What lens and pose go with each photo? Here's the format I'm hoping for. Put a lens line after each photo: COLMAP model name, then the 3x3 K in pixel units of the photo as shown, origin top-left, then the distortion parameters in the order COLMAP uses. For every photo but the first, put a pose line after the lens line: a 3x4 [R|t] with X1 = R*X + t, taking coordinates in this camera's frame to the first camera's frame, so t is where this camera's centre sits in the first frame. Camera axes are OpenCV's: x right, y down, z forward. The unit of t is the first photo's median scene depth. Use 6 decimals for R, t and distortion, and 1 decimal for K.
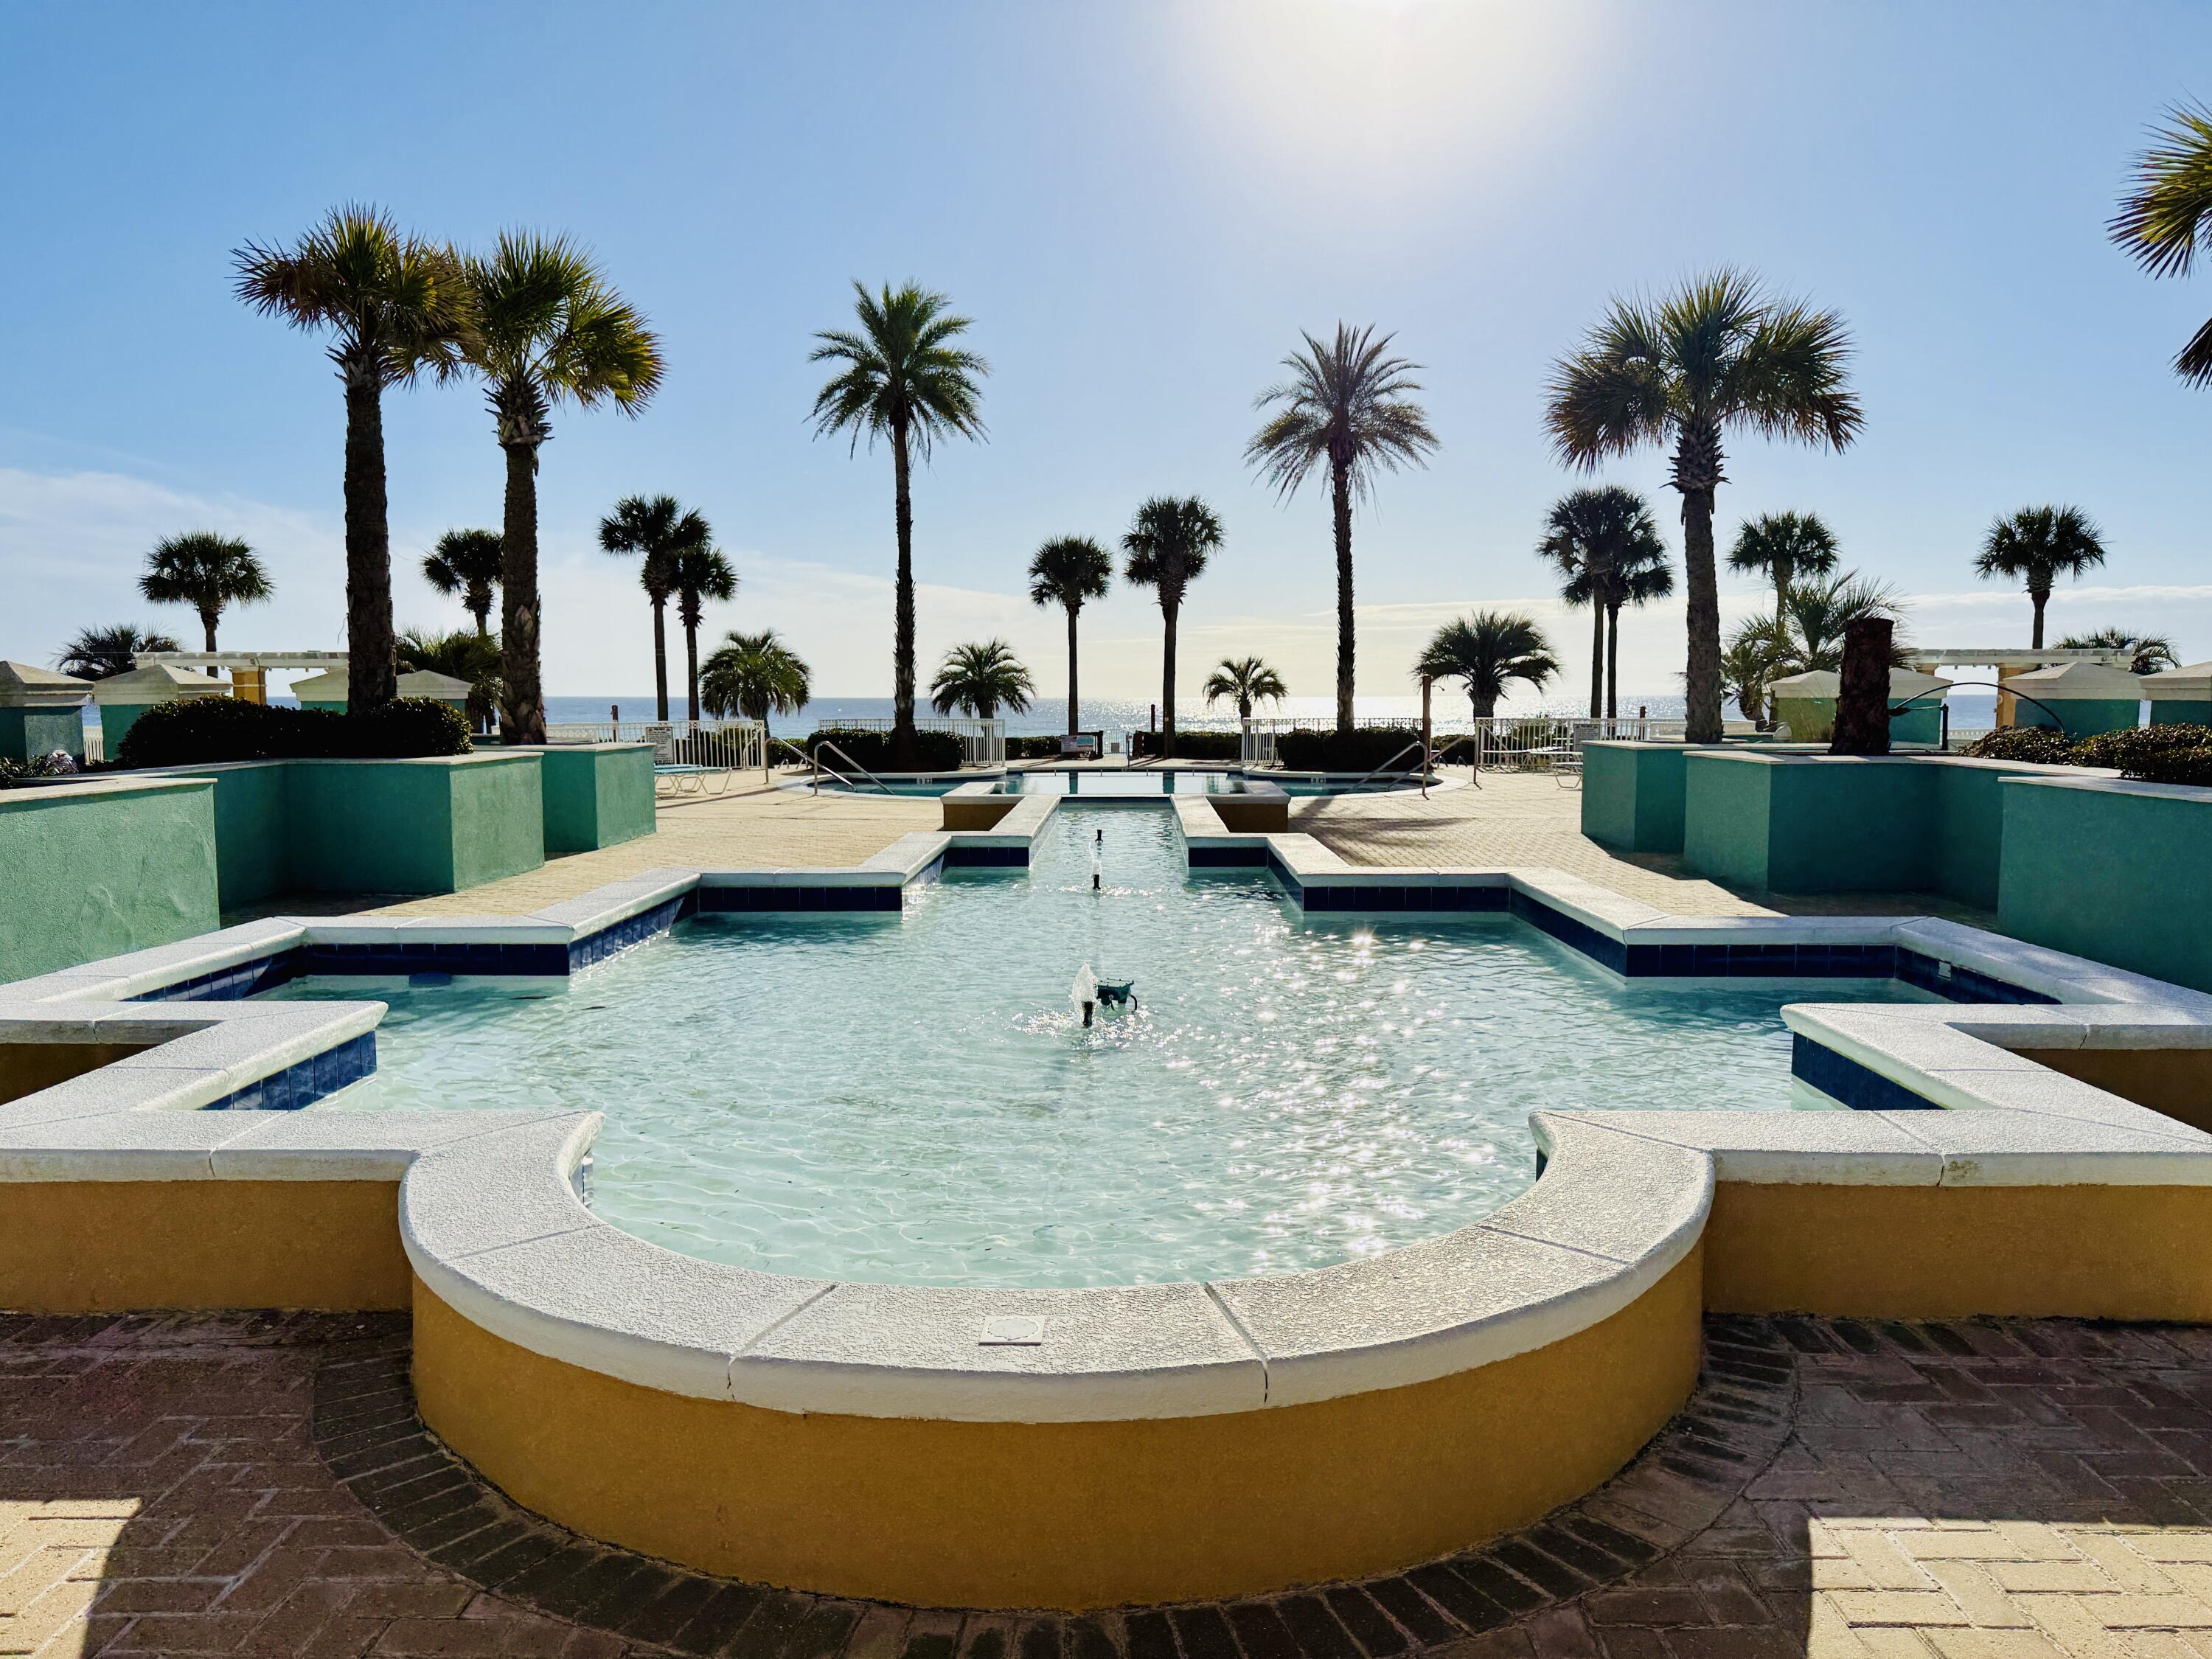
lens RADIAL K [[1509.7, 0, 1106.0], [0, 1509.7, 829.5], [0, 0, 1]] dist [0.098771, -0.146277]
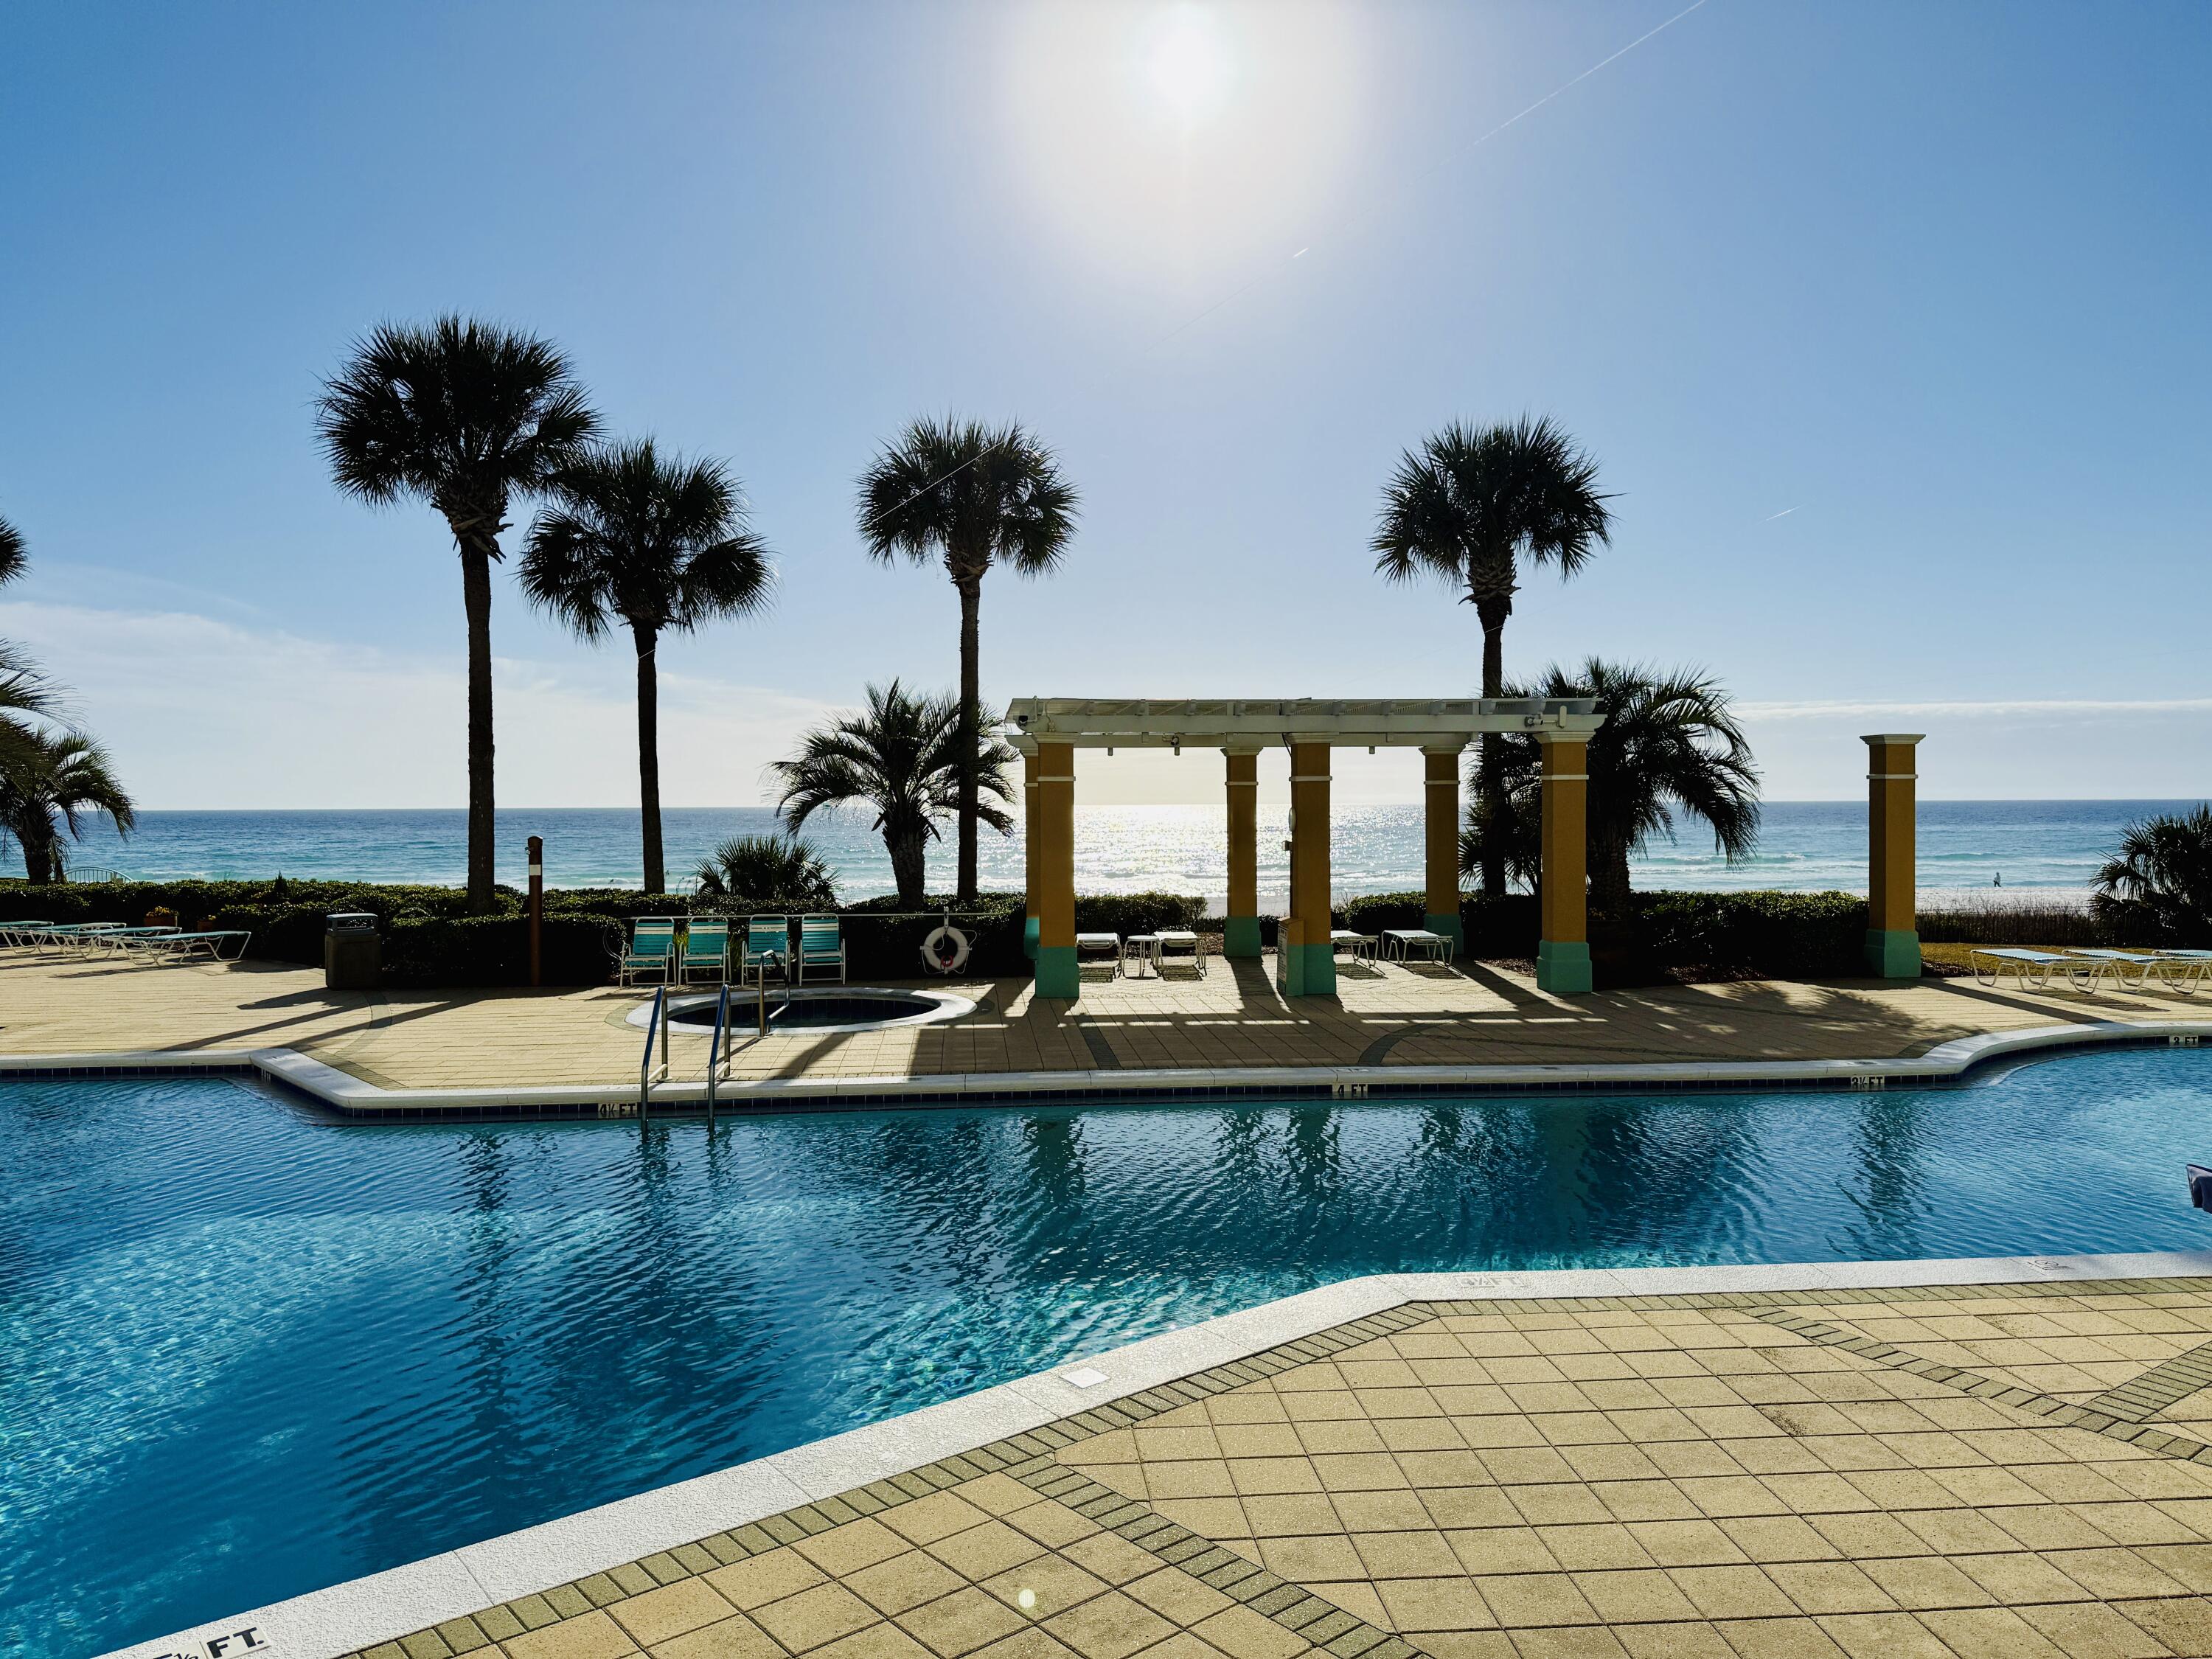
lens RADIAL K [[1545.8, 0, 1106.0], [0, 1545.8, 829.5], [0, 0, 1]] dist [0.138899, -0.234176]
pose [[0.994722, -0.006084, 0.102422, 0.389092], [0.013192, 0.997539, -0.068865, -0.041710], [-0.101751, 0.069852, 0.992354, 0.460883]]
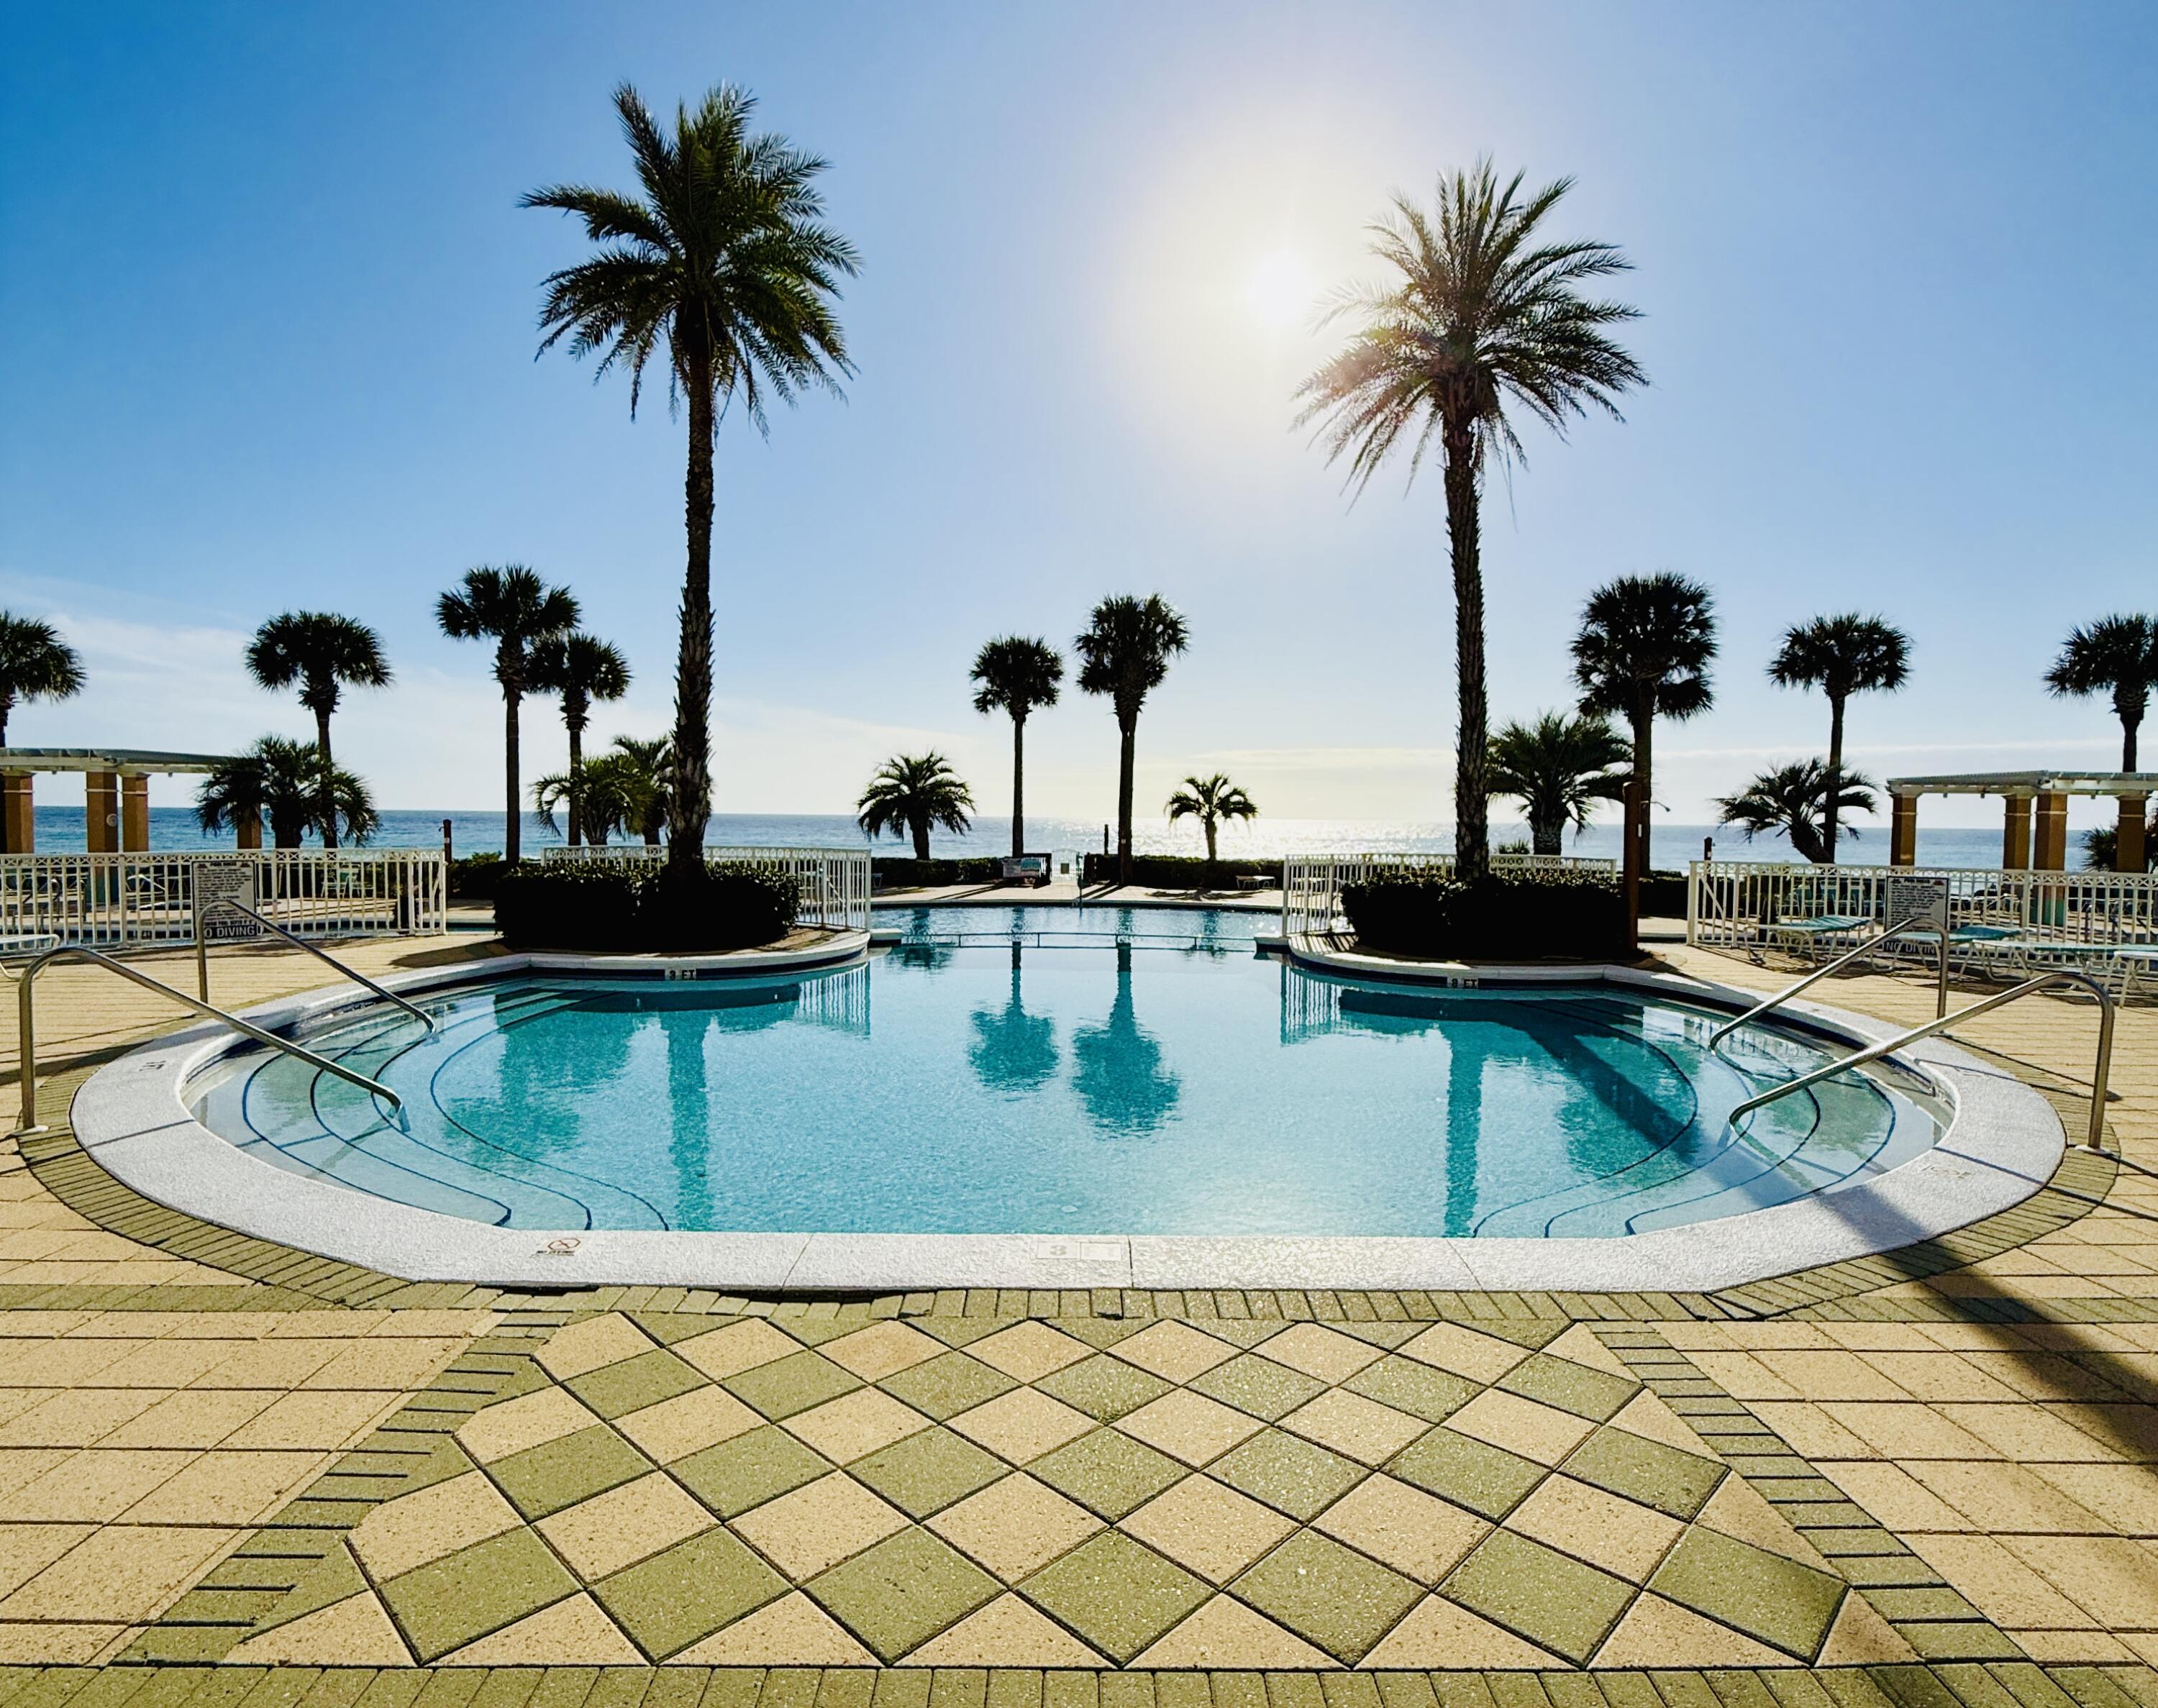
lens RADIAL K [[1170.8, 0, 1073.0], [0, 1170.8, 858.2], [0, 0, 1]] dist [0.002916, 0.001834]
pose [[0.999828, 0.013071, 0.013187, 0.001977], [-0.012383, 0.998624, -0.050966, -0.027929], [-0.013835, 0.050794, 0.998613, 0.315494]]
